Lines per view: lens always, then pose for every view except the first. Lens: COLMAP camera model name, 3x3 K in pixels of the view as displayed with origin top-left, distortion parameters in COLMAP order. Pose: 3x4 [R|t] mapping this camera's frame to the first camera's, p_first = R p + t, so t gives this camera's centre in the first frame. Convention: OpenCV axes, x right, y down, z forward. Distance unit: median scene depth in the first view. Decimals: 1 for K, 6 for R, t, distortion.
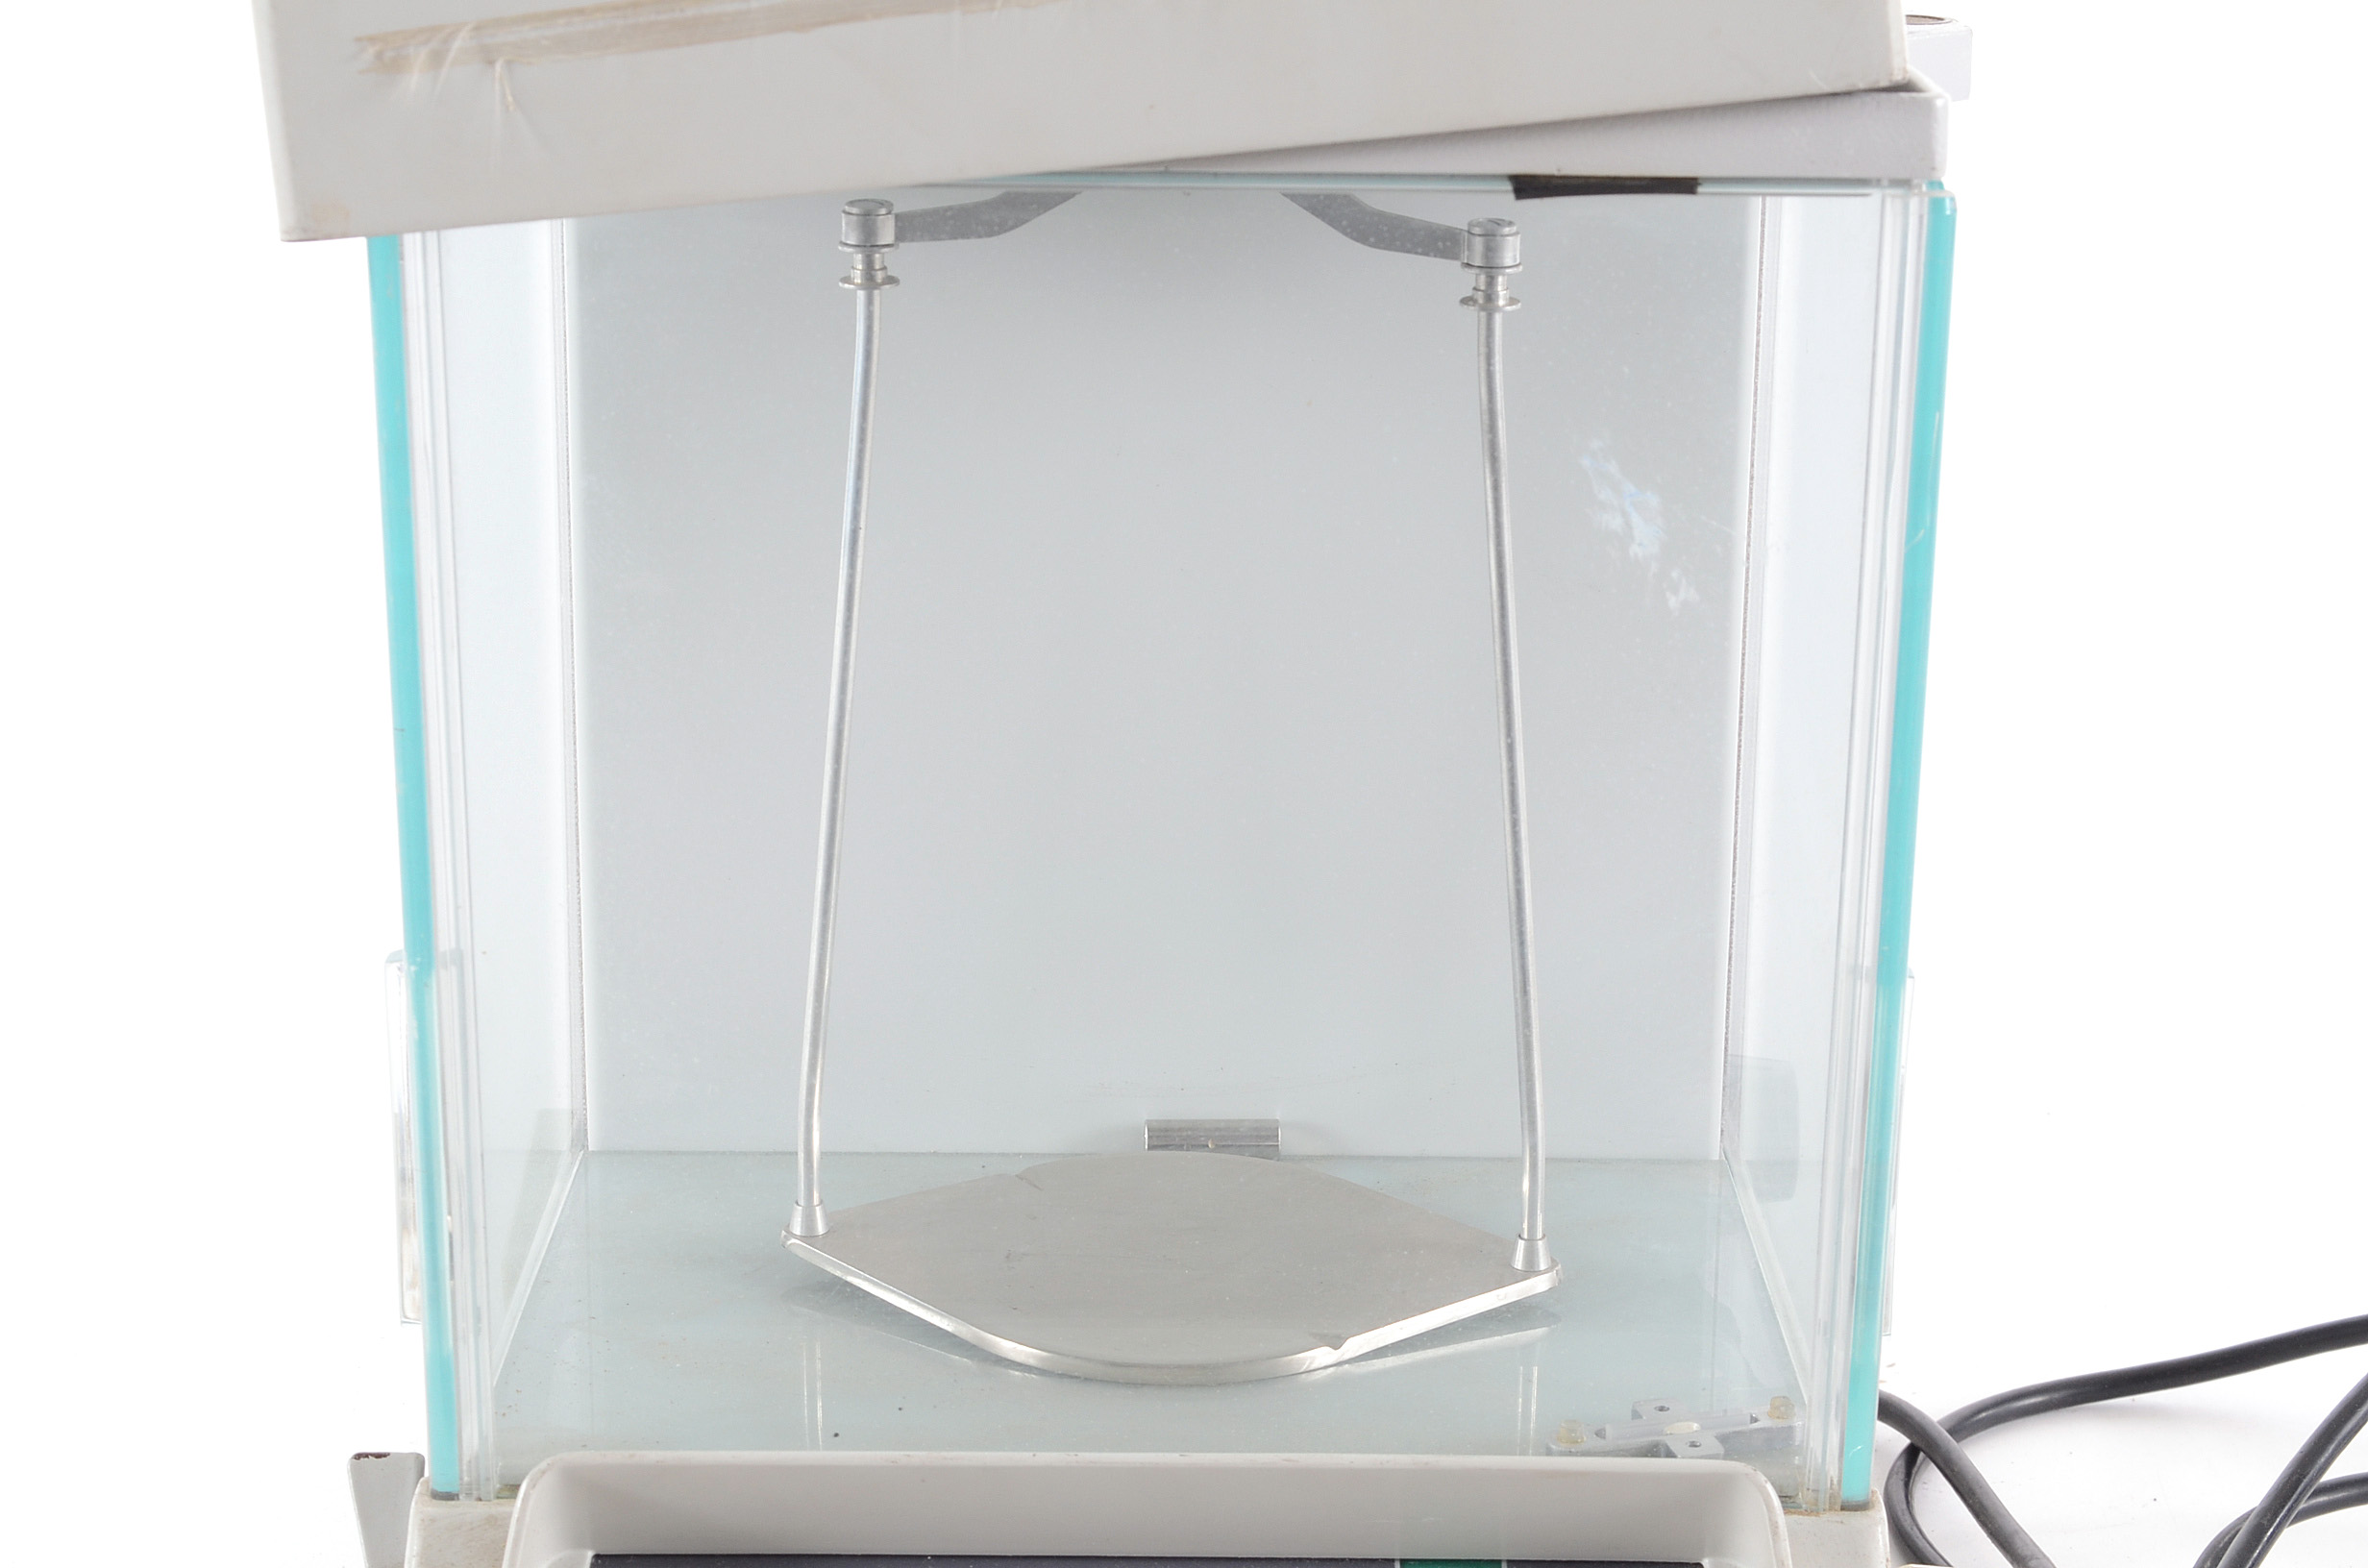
lens RADIAL K [[4626.2, 0, 1184.0], [0, 4626.2, 784.0], [0, 0, 1]] dist [0.098552, 0.111004]
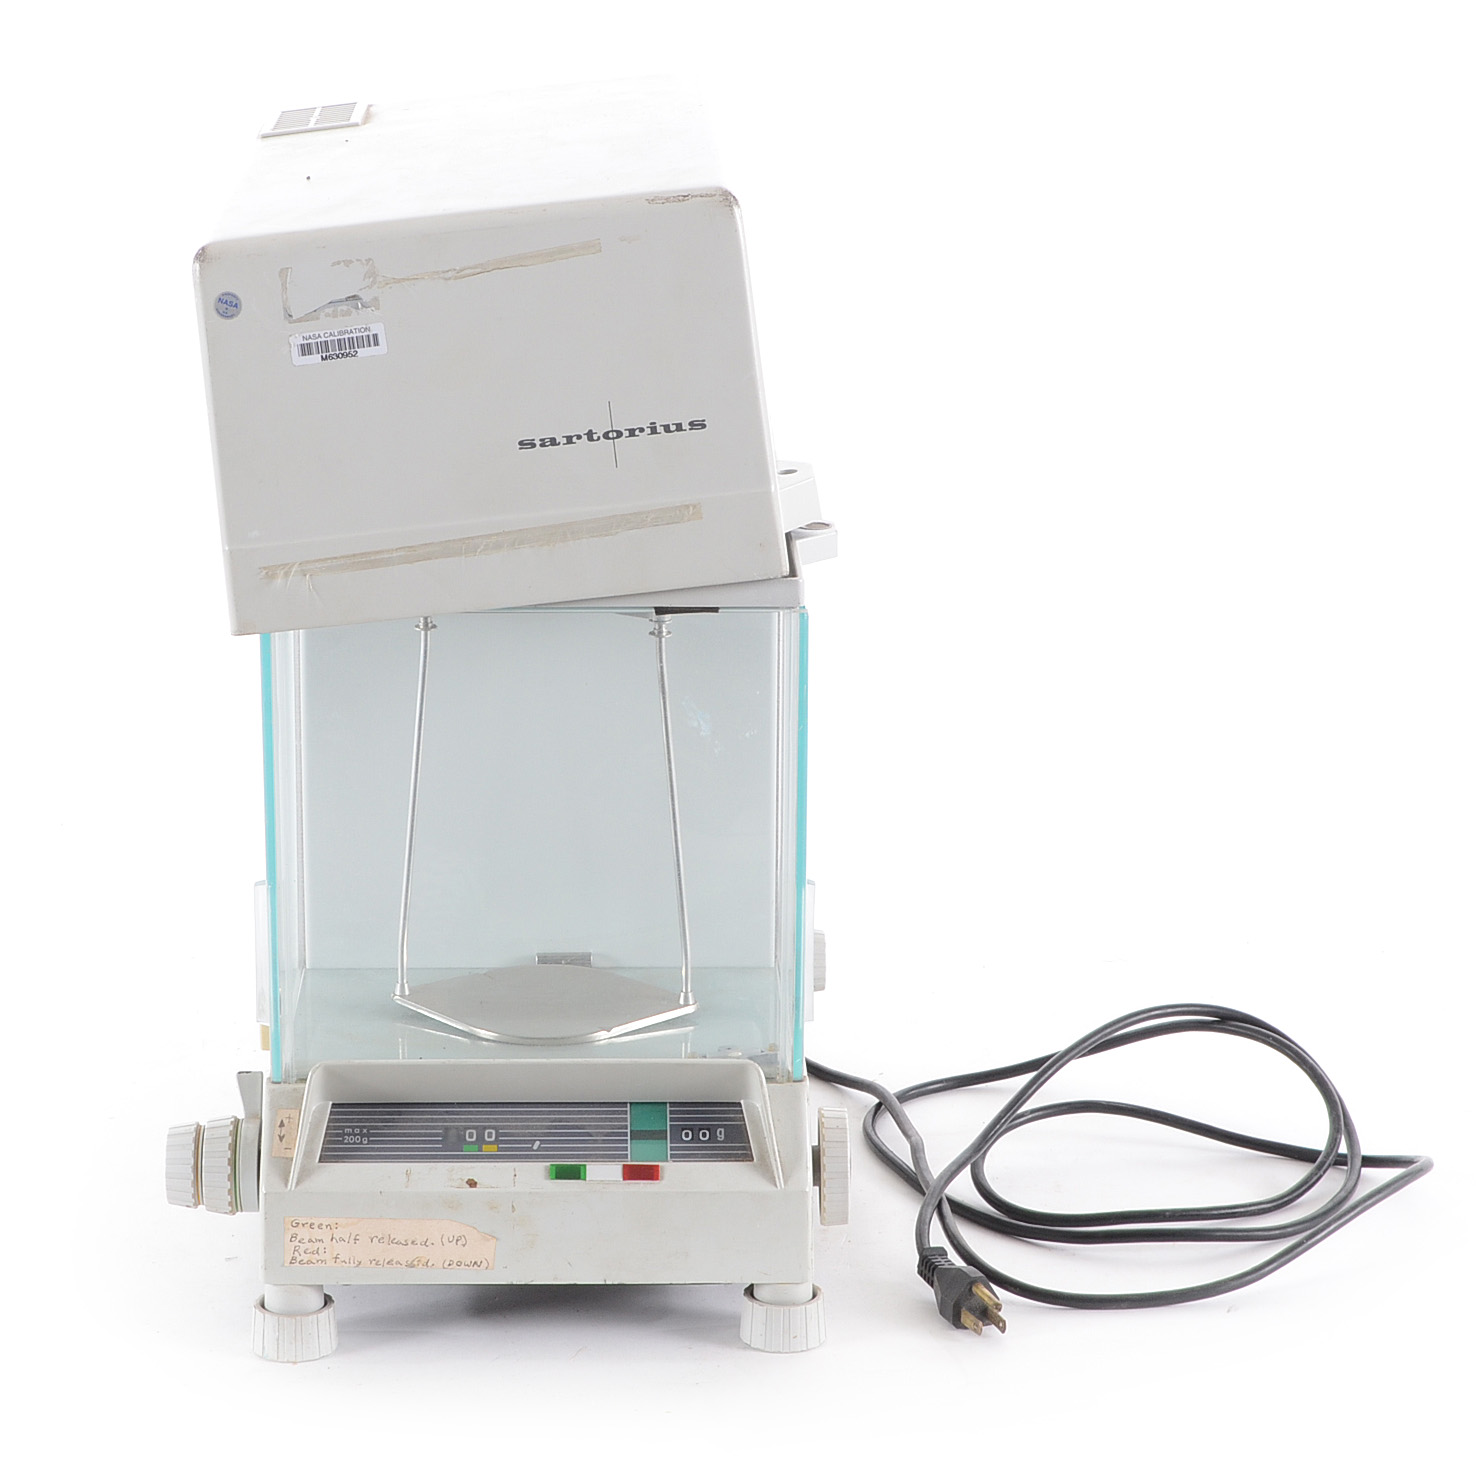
lens RADIAL K [[5564.8, 0, 738.0], [0, 5564.8, 738.0], [0, 0, 1]] dist [0.092772, 0.538670]
pose [[0.999708, -0.011435, 0.021291, 0.041935], [0.011558, 0.999917, -0.005699, -0.025417], [-0.021224, 0.005943, 0.999757, -2.190088]]
